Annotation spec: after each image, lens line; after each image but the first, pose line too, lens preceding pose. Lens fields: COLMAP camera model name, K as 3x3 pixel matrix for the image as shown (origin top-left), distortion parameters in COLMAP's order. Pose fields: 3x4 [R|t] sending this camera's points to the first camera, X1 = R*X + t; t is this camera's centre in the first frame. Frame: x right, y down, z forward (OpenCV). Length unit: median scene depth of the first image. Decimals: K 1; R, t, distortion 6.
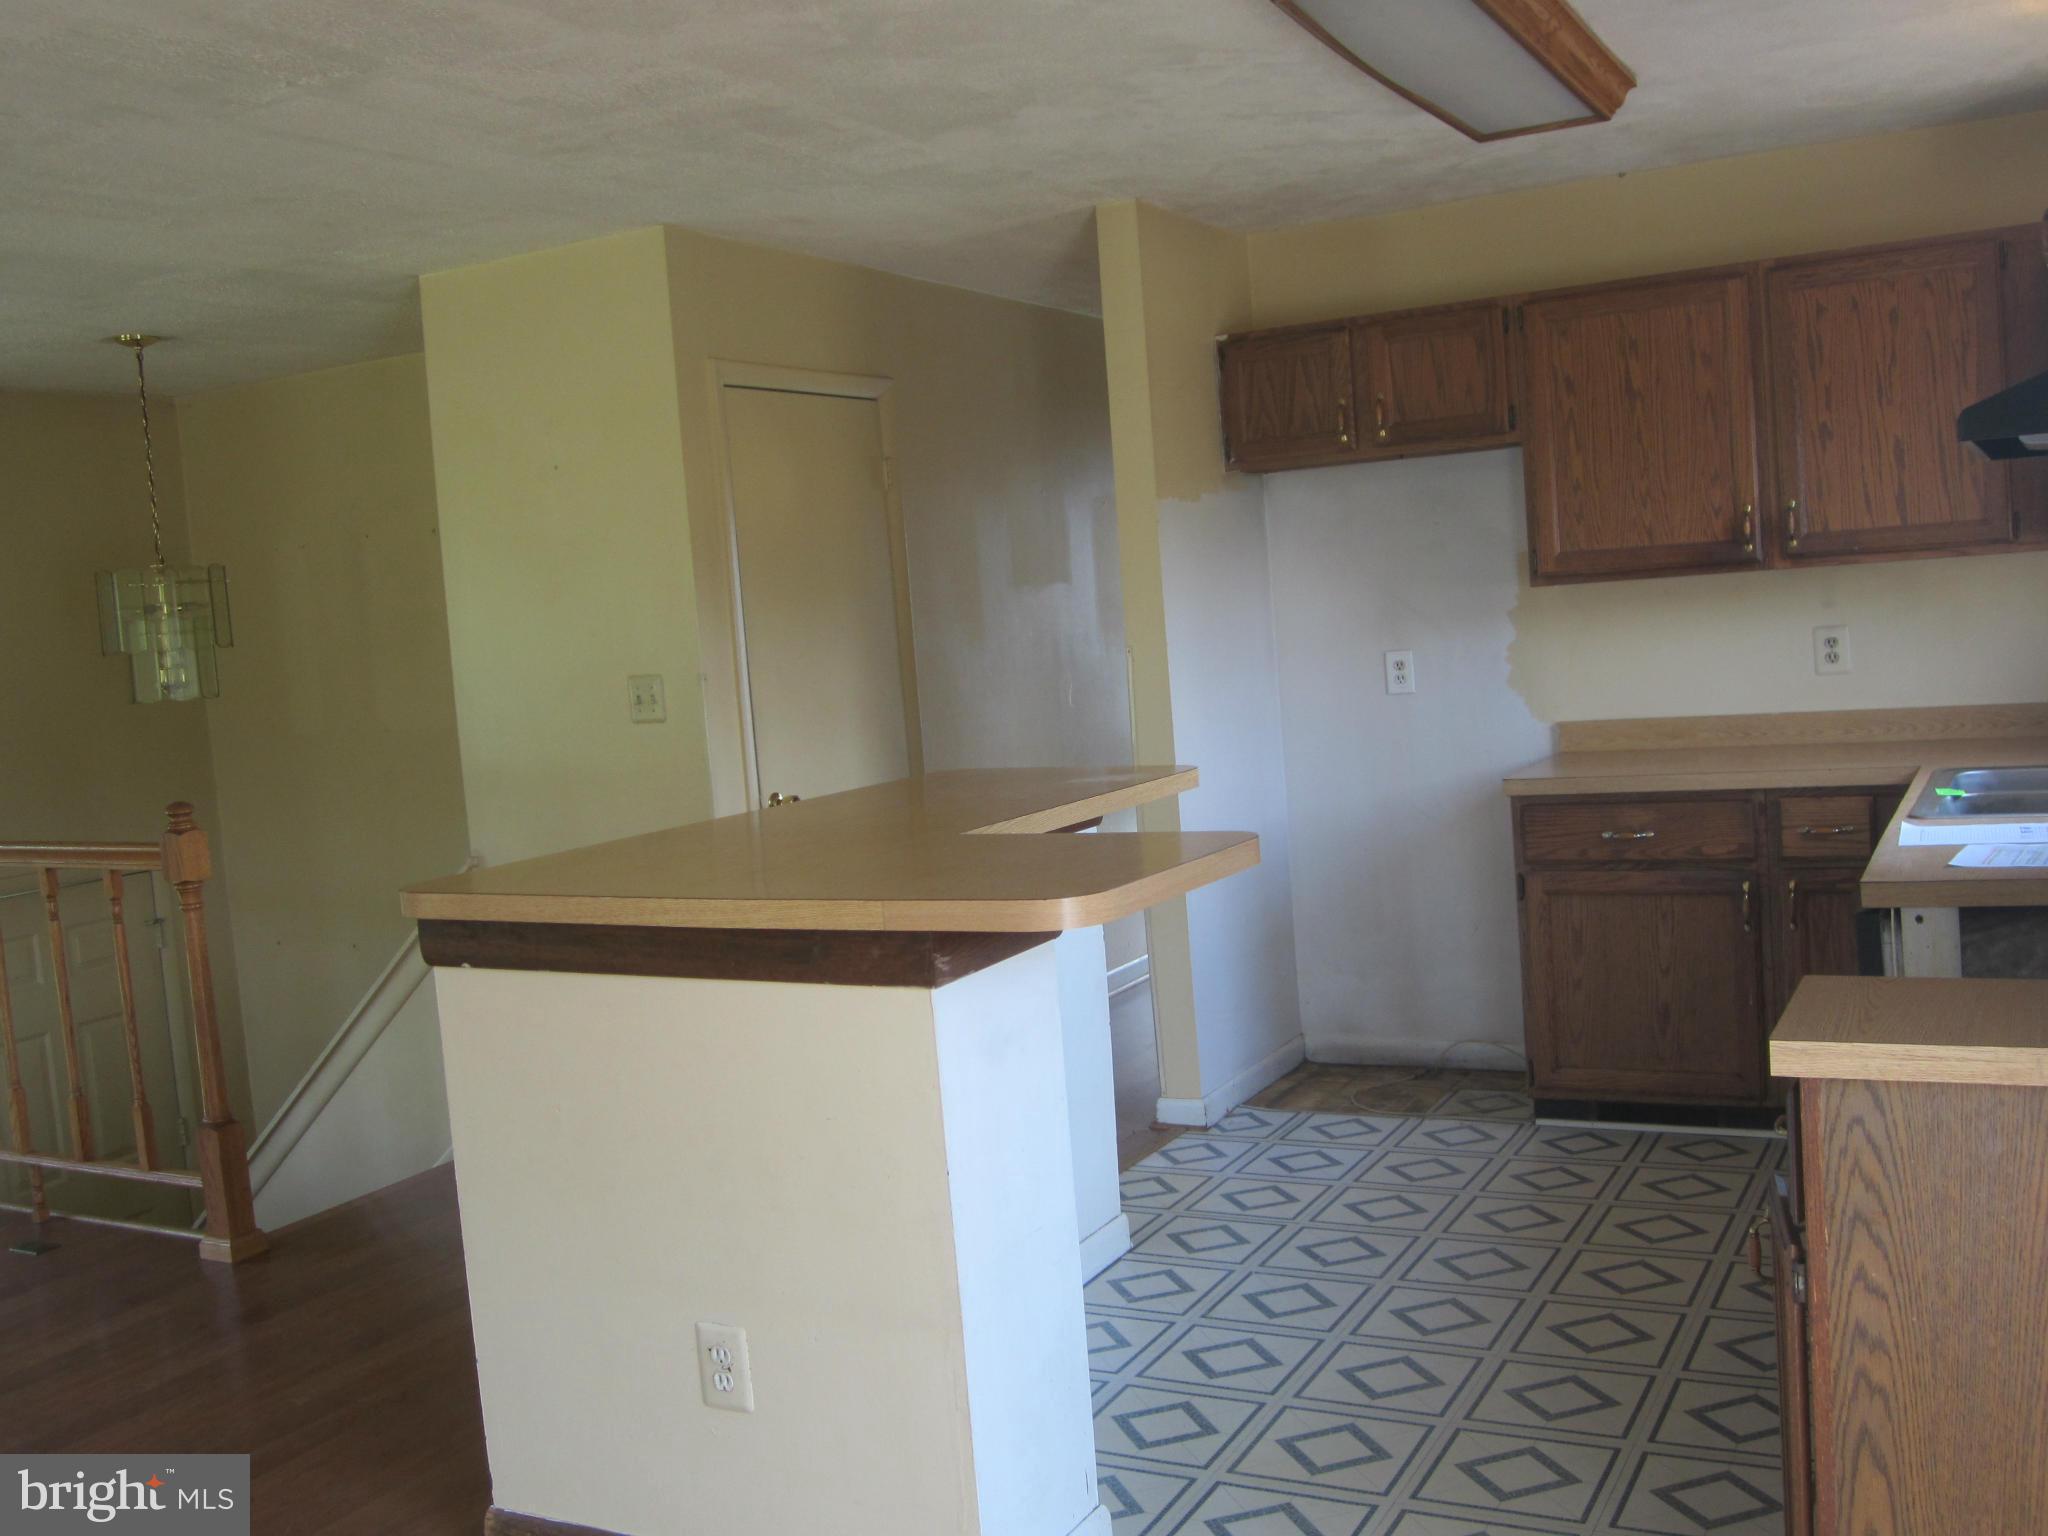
lens RADIAL K [[1949.2, 0, 1024.0], [0, 1949.2, 768.0], [0, 0, 1]] dist [-0.060664, 0.009414]
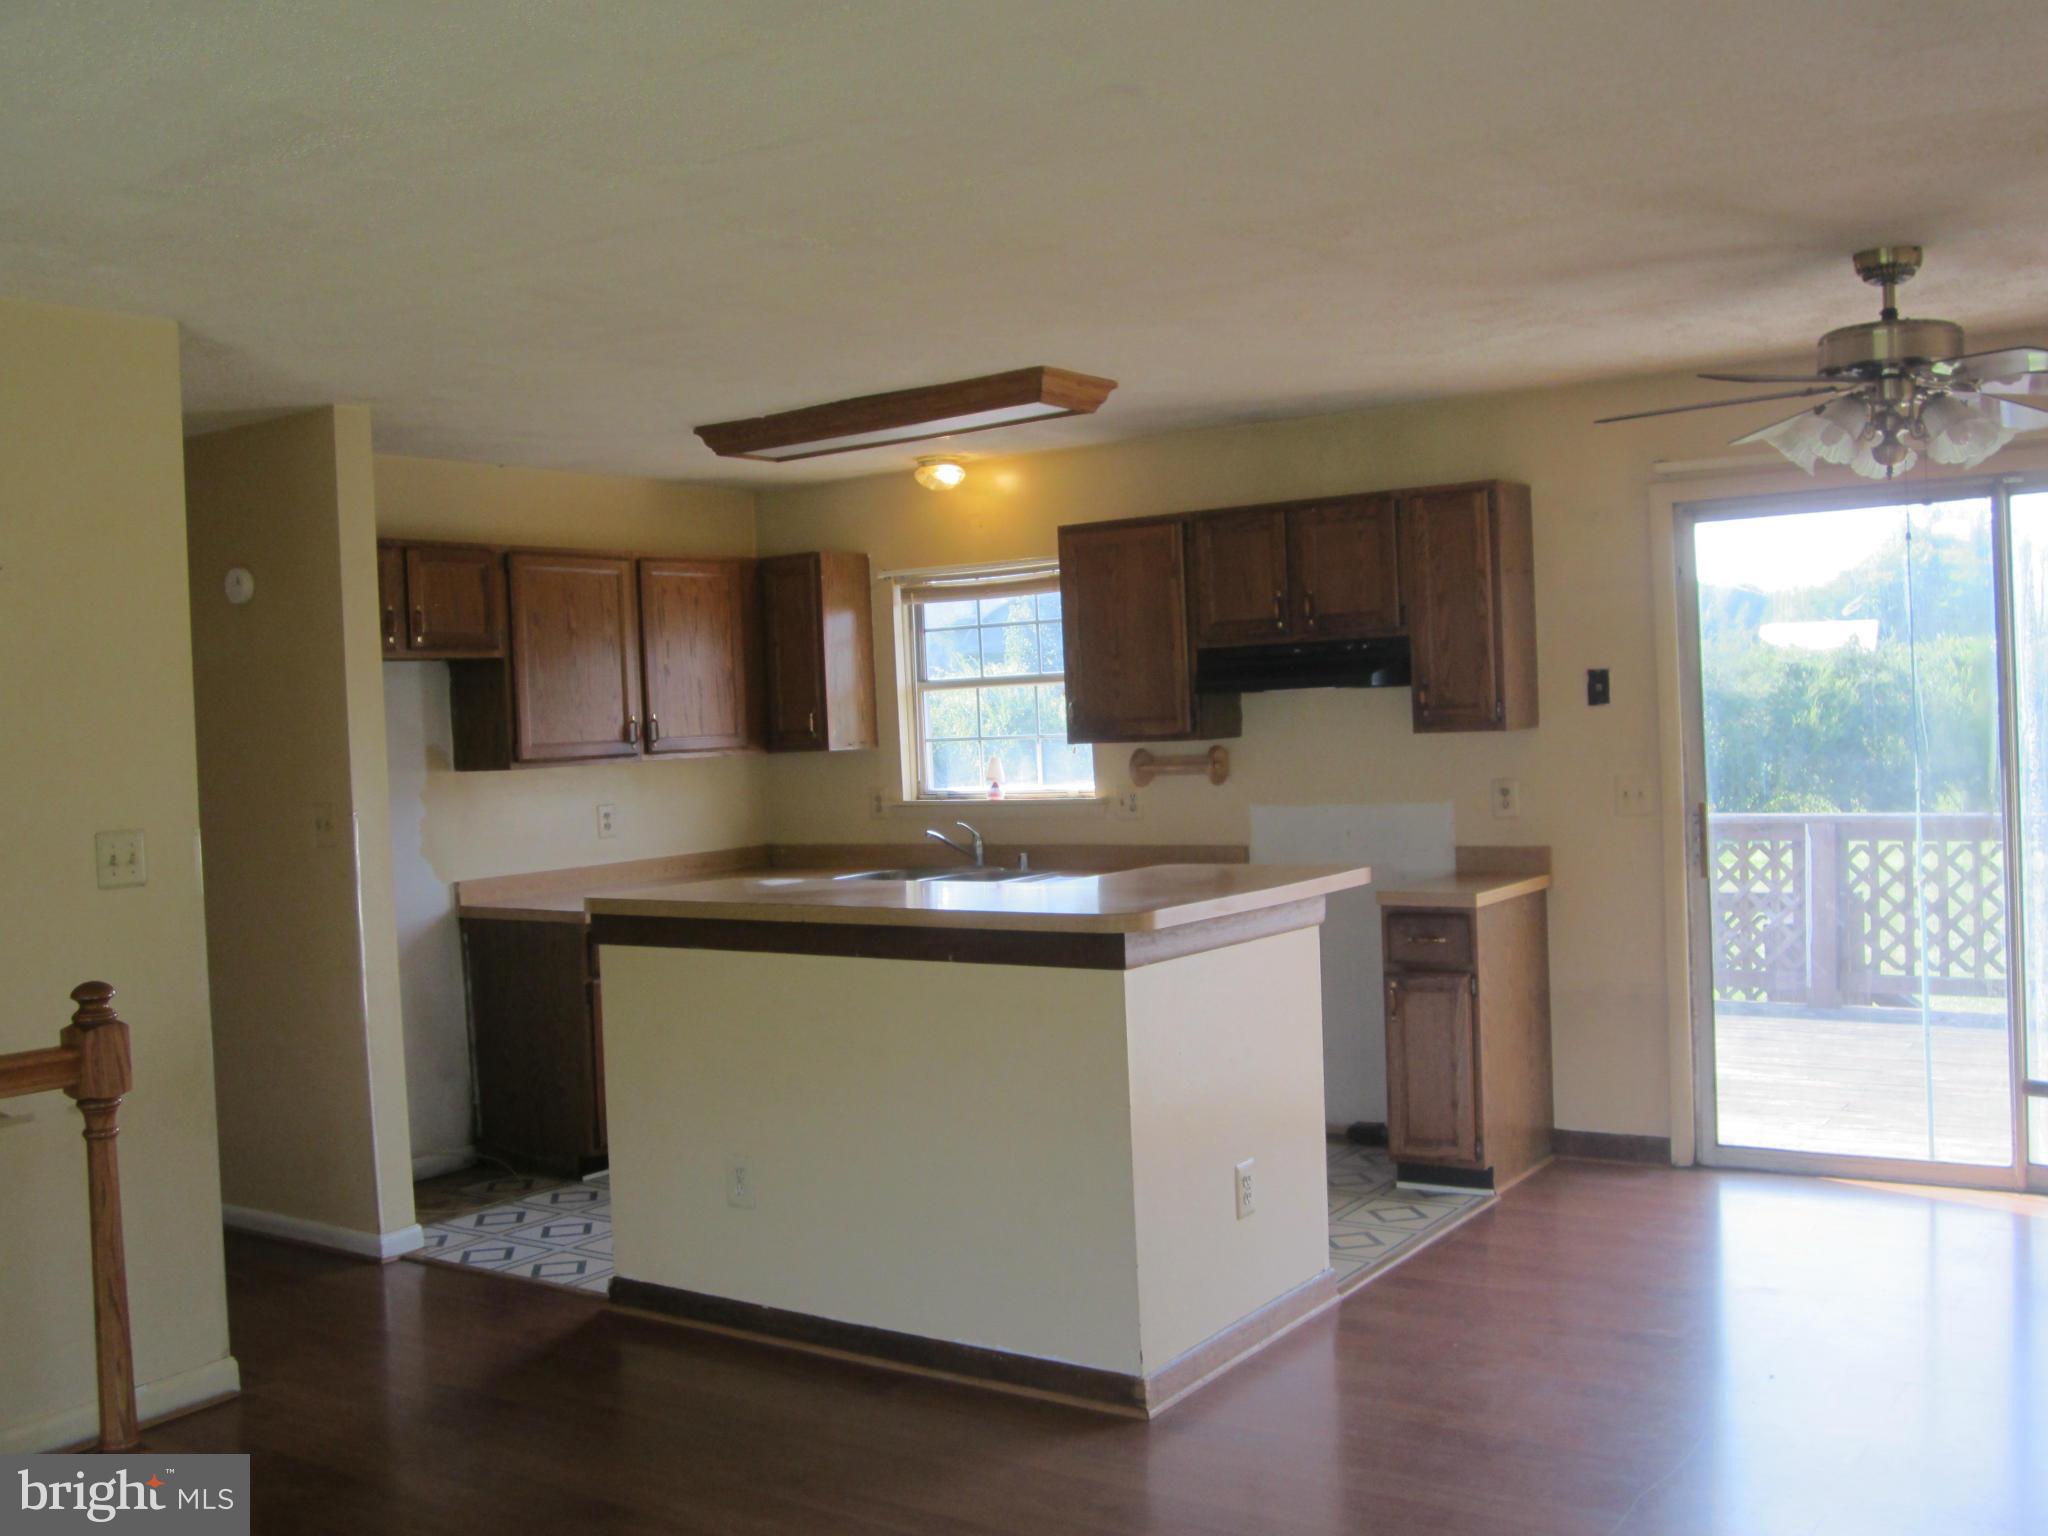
lens RADIAL K [[1949.2, 0, 1024.0], [0, 1949.2, 768.0], [0, 0, 1]] dist [-0.060664, 0.009414]
pose [[0.122219, 0.043177, 0.991564, -0.977643], [0.114596, 0.991758, -0.057310, 0.017857], [-0.985865, 0.120633, 0.116264, 0.516646]]
